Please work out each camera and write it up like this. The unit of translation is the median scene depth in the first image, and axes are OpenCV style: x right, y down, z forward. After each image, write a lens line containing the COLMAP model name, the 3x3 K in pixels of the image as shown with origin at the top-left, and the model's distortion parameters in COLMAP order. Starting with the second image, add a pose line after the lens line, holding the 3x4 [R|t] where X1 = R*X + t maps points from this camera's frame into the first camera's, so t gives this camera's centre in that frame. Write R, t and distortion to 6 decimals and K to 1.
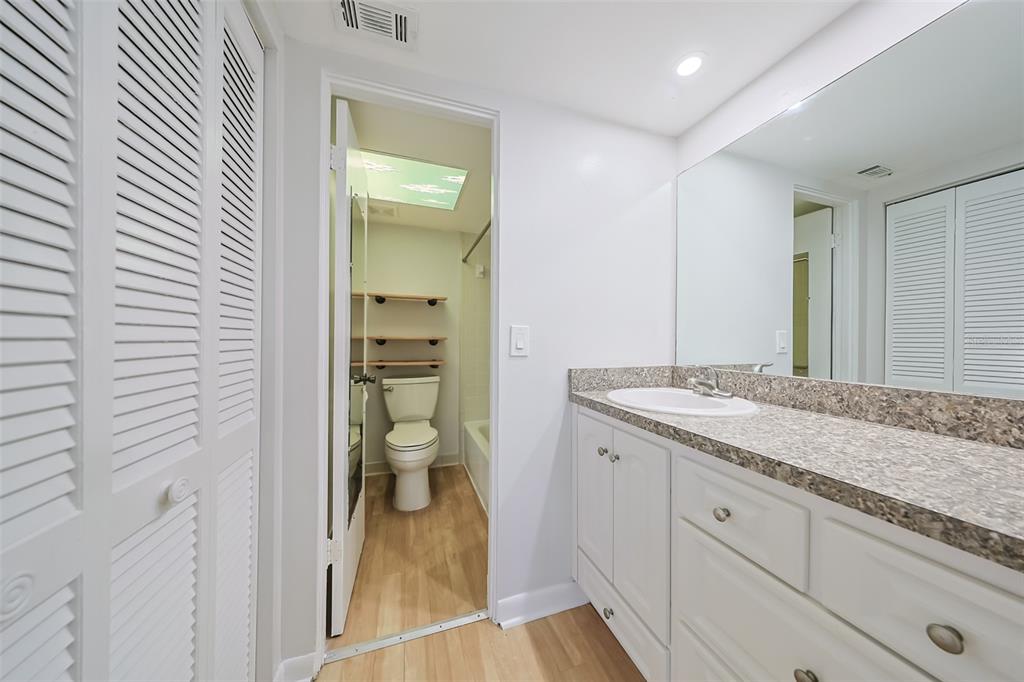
lens RADIAL K [[306.3, 0, 512.0], [0, 306.3, 341.0], [0, 0, 1]] dist [-0.000250, -0.000004]
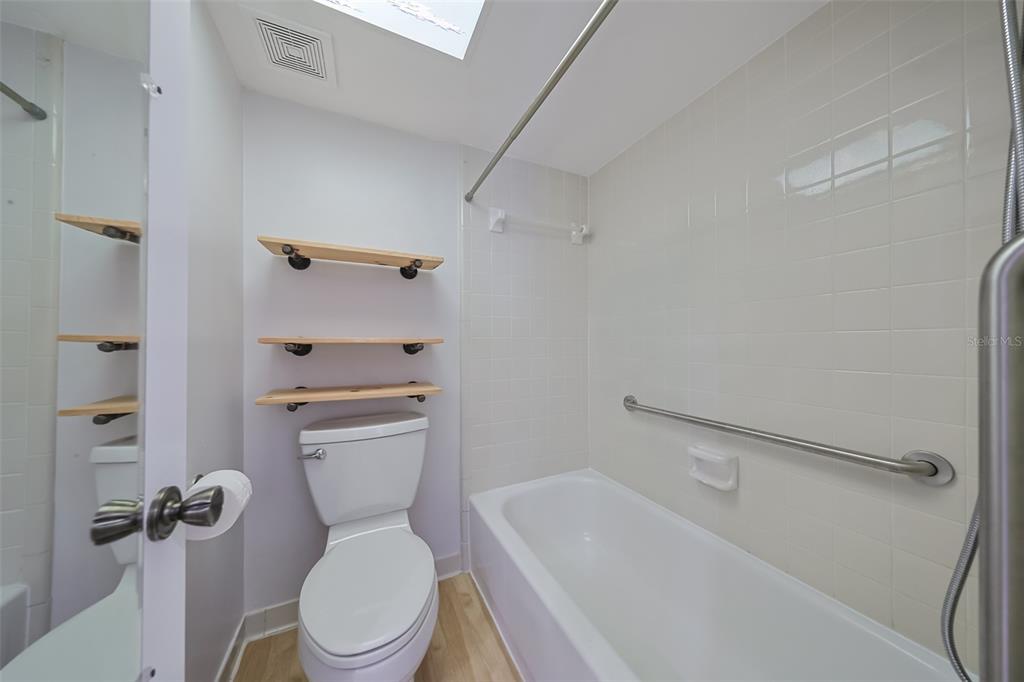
lens RADIAL K [[306.3, 0, 512.0], [0, 306.3, 341.0], [0, 0, 1]] dist [-0.000250, -0.000004]
pose [[0.992327, -0.008508, 0.123346, -0.159091], [0.009684, 0.999913, -0.008941, -0.002158], [-0.123259, 0.010067, 0.992323, 0.484481]]
